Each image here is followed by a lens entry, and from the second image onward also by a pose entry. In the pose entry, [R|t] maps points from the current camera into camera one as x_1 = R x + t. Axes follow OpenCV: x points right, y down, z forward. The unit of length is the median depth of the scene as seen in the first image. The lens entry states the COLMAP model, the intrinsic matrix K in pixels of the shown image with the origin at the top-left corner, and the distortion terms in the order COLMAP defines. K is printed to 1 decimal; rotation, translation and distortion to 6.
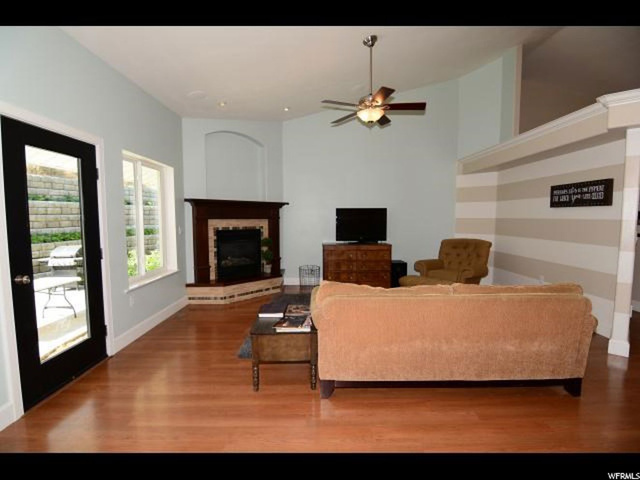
lens RADIAL K [[313.8, 0, 319.8], [0, 313.8, 241.8], [0, 0, 1]] dist [-0.015619, -0.000796]
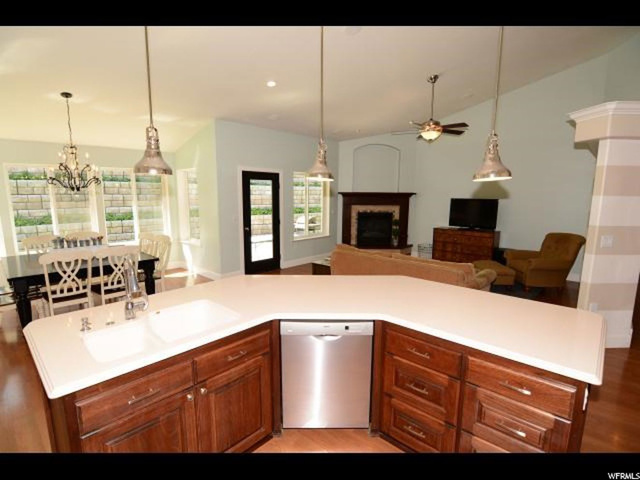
lens RADIAL K [[318.9, 0, 317.9], [0, 318.9, 242.5], [0, 0, 1]] dist [0.002143, 0.000017]
pose [[0.733033, 0.112940, -0.670752, 0.543597], [-0.063018, 0.993154, 0.098355, -0.029513], [0.677268, -0.029828, 0.735132, -0.258400]]
